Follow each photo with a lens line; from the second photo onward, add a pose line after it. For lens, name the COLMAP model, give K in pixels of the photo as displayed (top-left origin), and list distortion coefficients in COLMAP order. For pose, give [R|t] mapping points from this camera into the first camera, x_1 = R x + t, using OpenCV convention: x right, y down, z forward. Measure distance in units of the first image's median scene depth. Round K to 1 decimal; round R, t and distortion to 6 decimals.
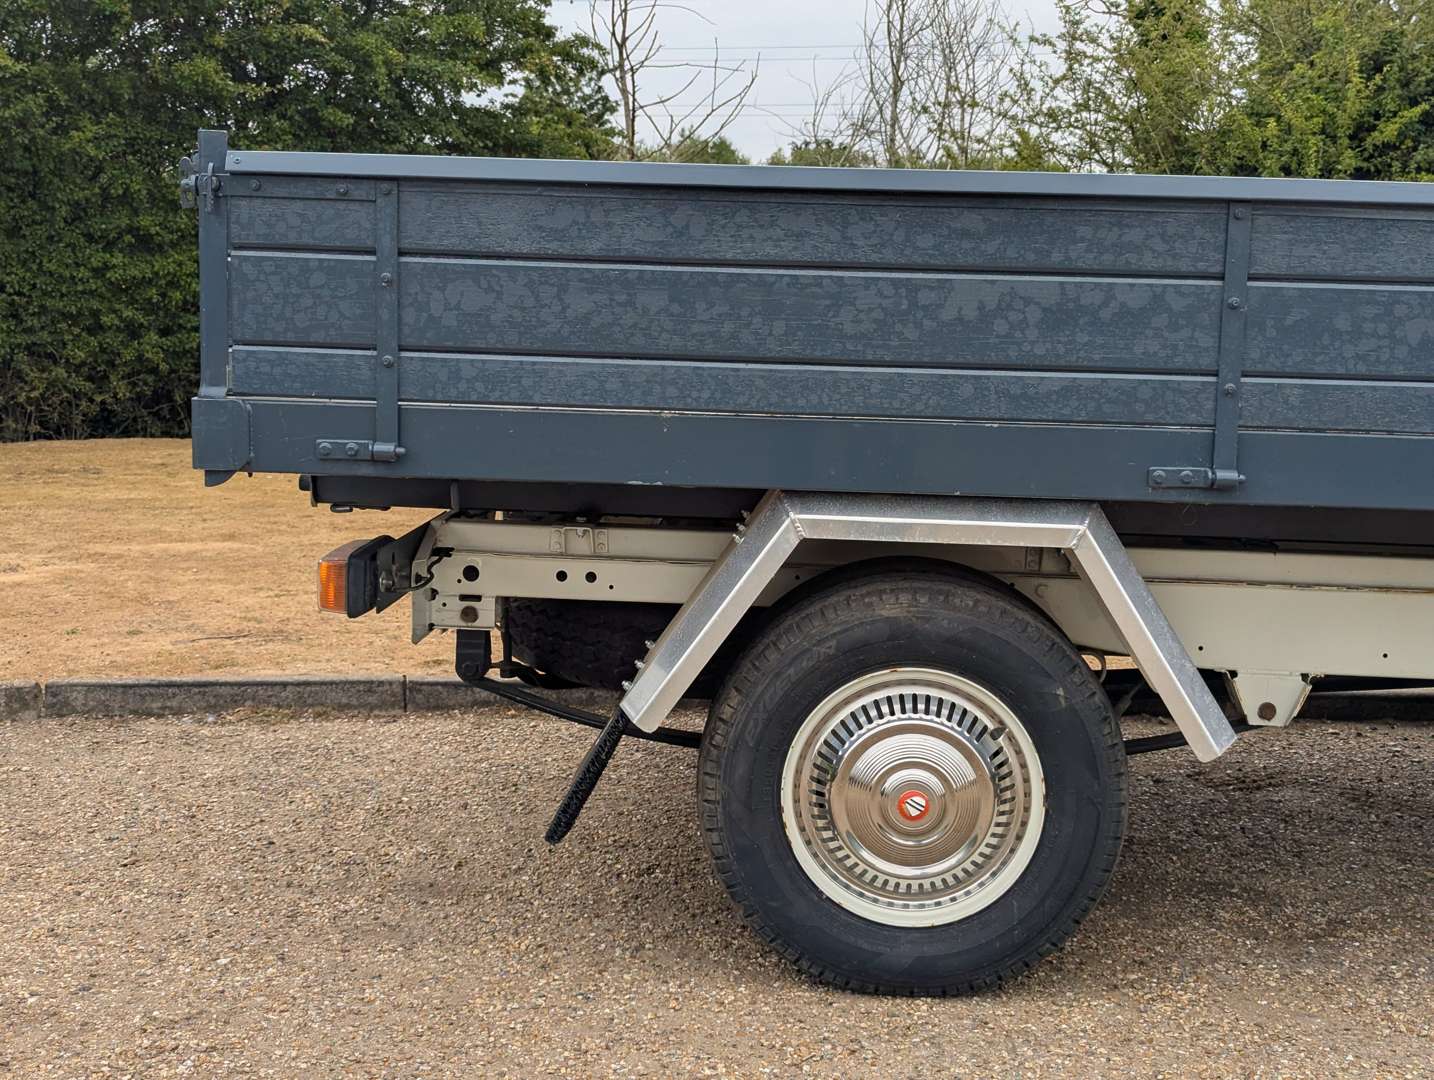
lens RADIAL K [[1978.4, 0, 716.0], [0, 1978.4, 548.2], [0, 0, 1]] dist [0.135398, -0.290092]
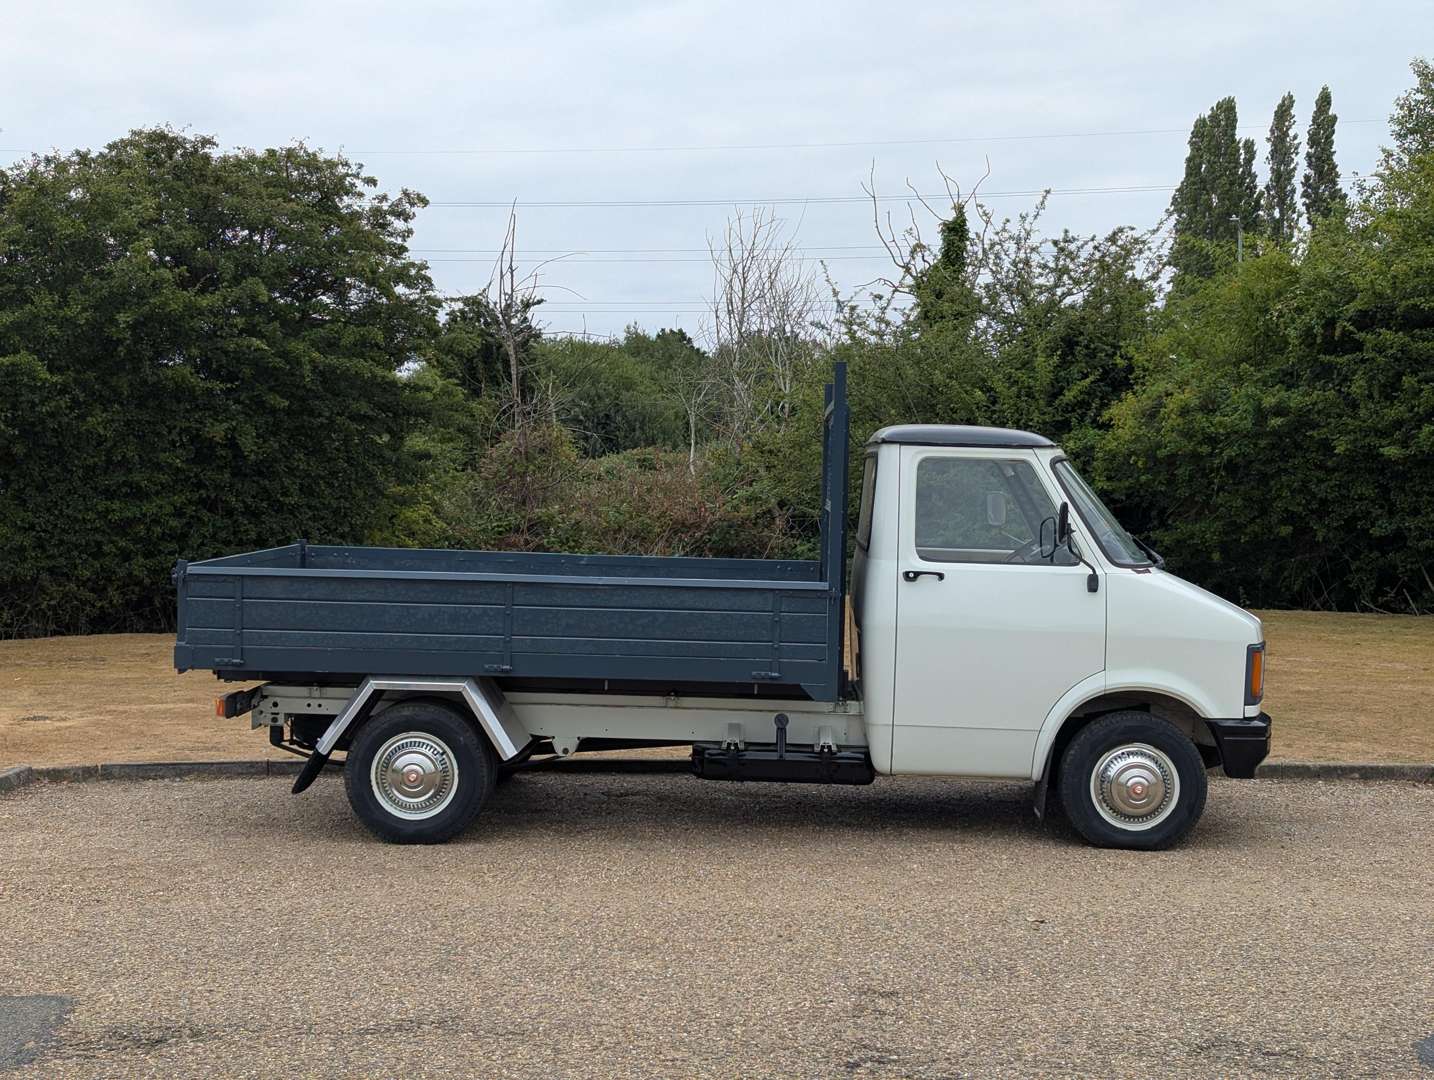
lens RADIAL K [[1923.6, 0, 717.4], [0, 1923.6, 534.7], [0, 0, 1]] dist [0.128295, -0.452165]
pose [[0.999726, -0.006195, 0.022573, 0.305118], [0.008326, 0.995389, -0.095554, 0.028470], [-0.021877, 0.095716, 0.995168, -1.205983]]
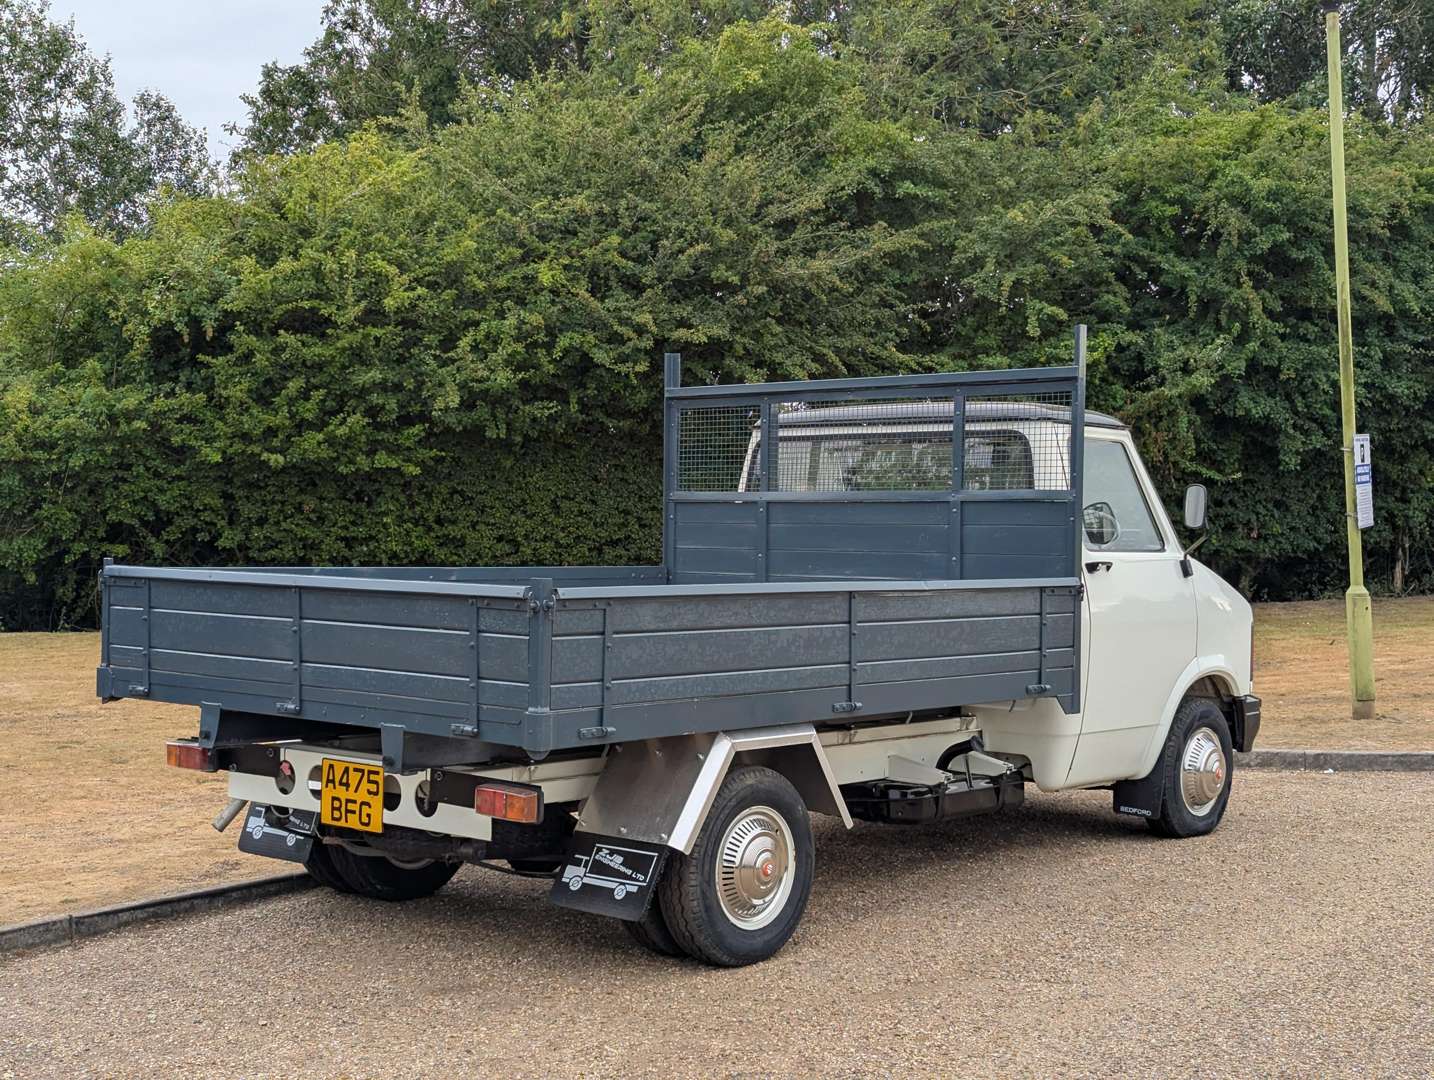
lens RADIAL K [[1989.4, 0, 714.4], [0, 1989.4, 540.8], [0, 0, 1]] dist [0.014383, 0.036737]
pose [[0.615994, -0.026562, 0.787303, -1.003793], [0.107101, 0.992975, -0.050296, -0.075994], [-0.780437, 0.115303, 0.614511, -0.204752]]
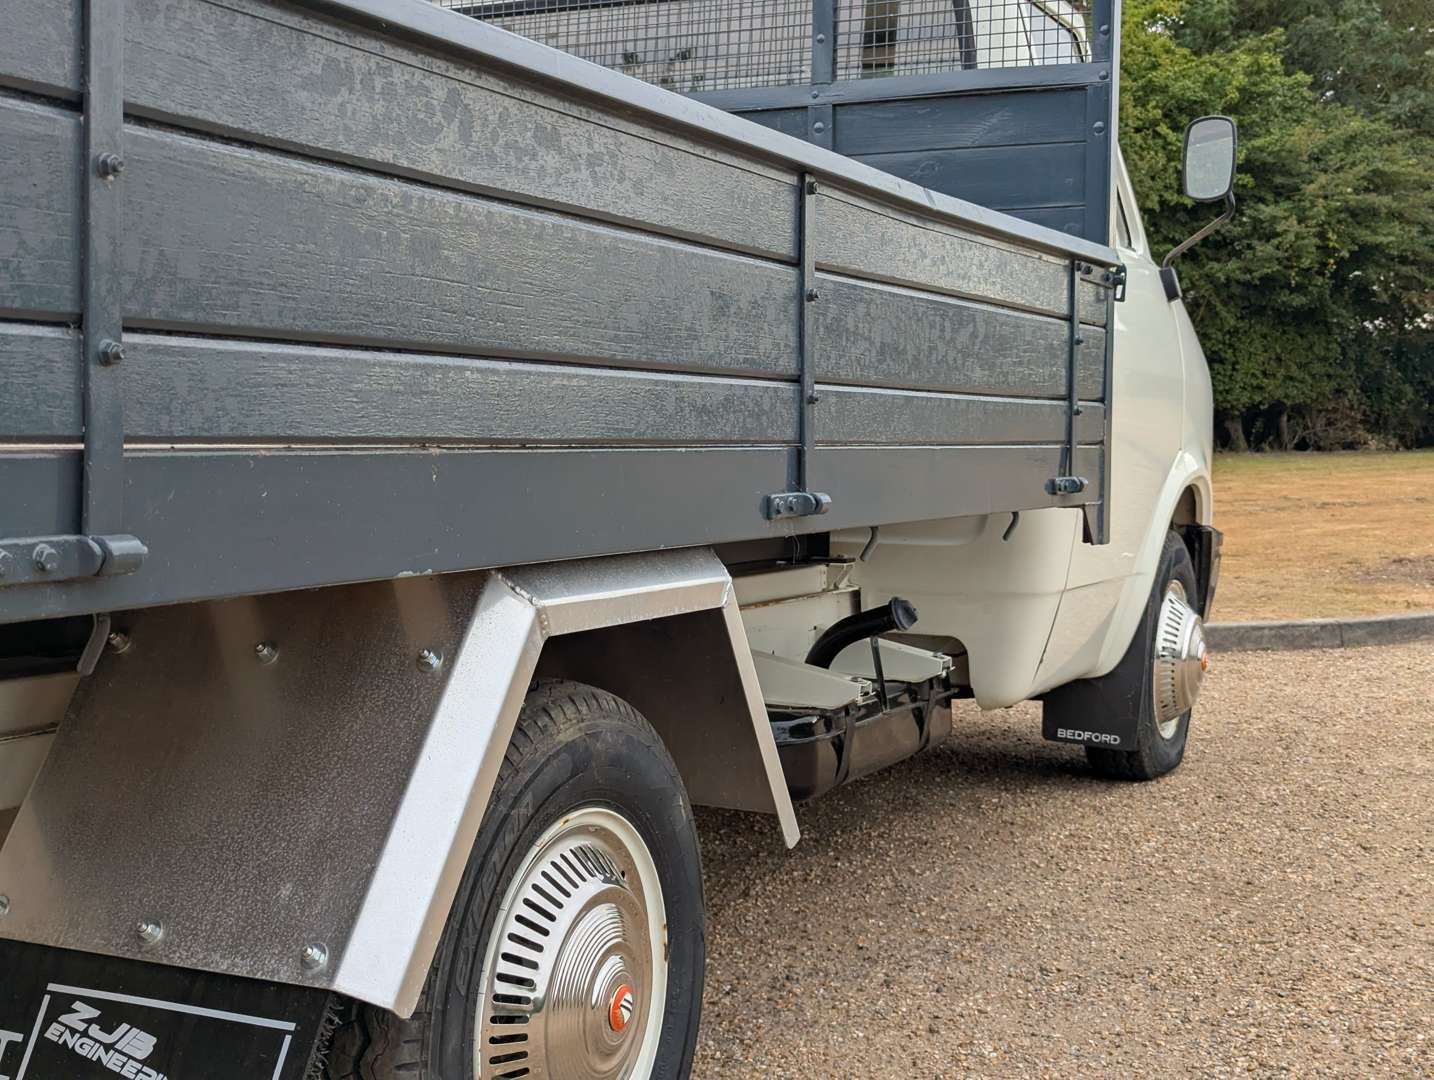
lens RADIAL K [[2006.6, 0, 712.3], [0, 2006.6, 541.0], [0, 0, 1]] dist [0.128303, -0.339009]
pose [[0.375816, -0.075335, 0.923627, -0.318195], [0.121793, 0.992060, 0.031360, -0.029726], [-0.918656, 0.100705, 0.382007, 0.421171]]
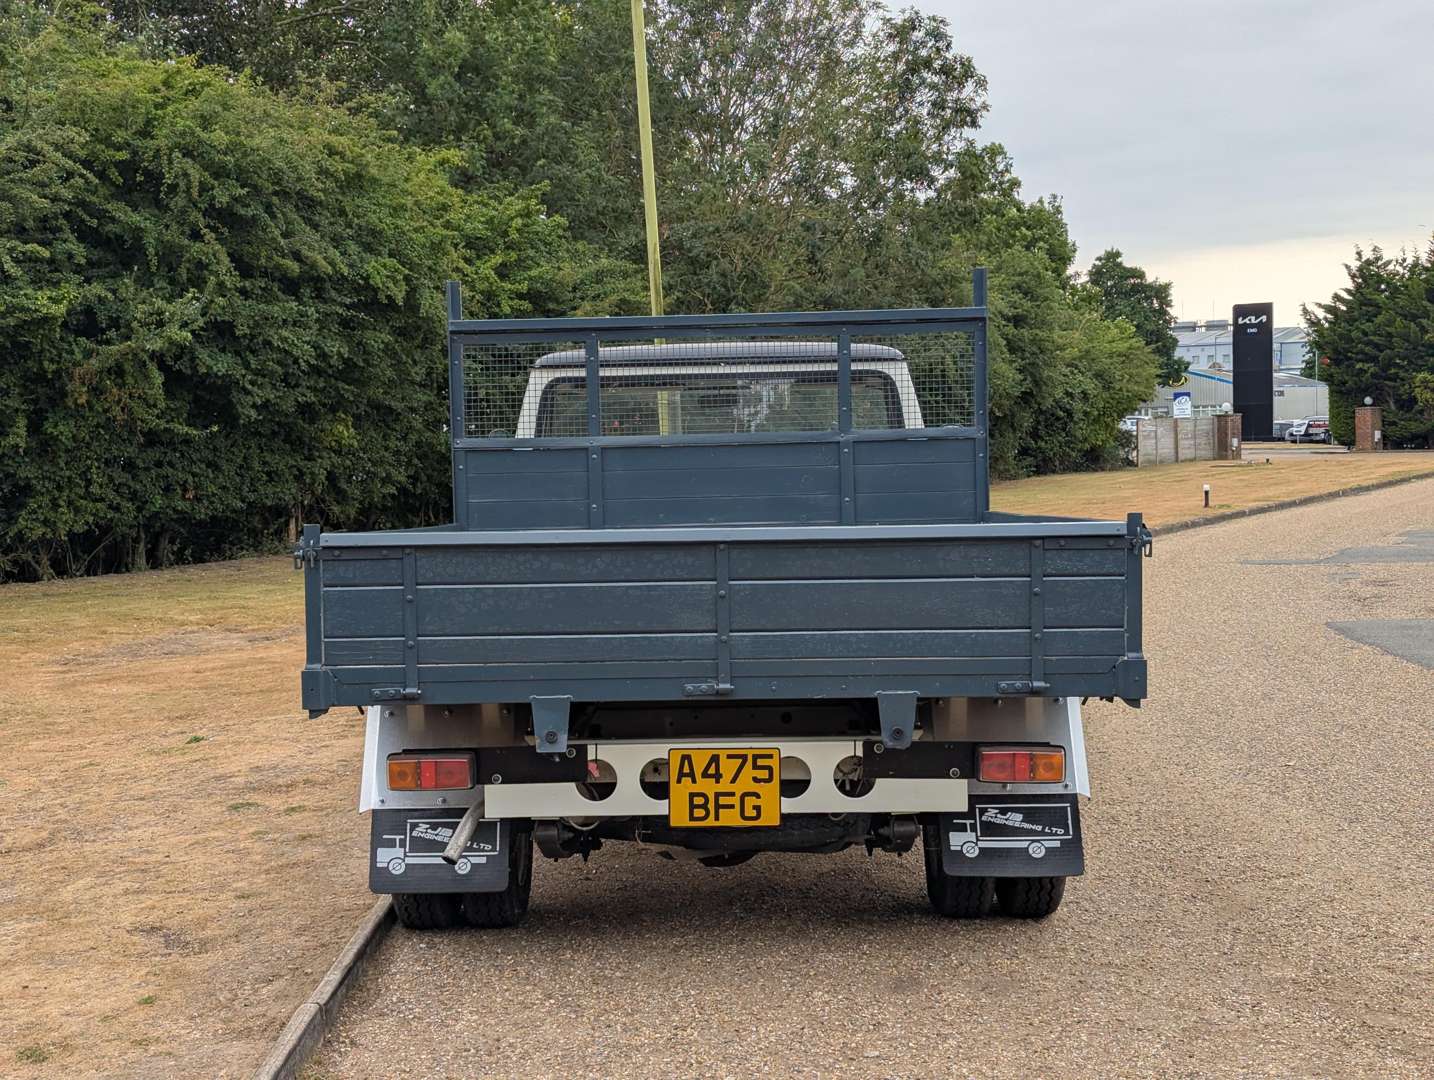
lens RADIAL K [[1978.4, 0, 716.0], [0, 1978.4, 548.2], [0, 0, 1]] dist [0.135398, -0.290092]
pose [[-0.015604, -0.058632, 0.998158, -1.188751], [0.148925, 0.987008, 0.060305, -0.183023], [-0.988725, 0.149591, -0.006670, 0.661339]]
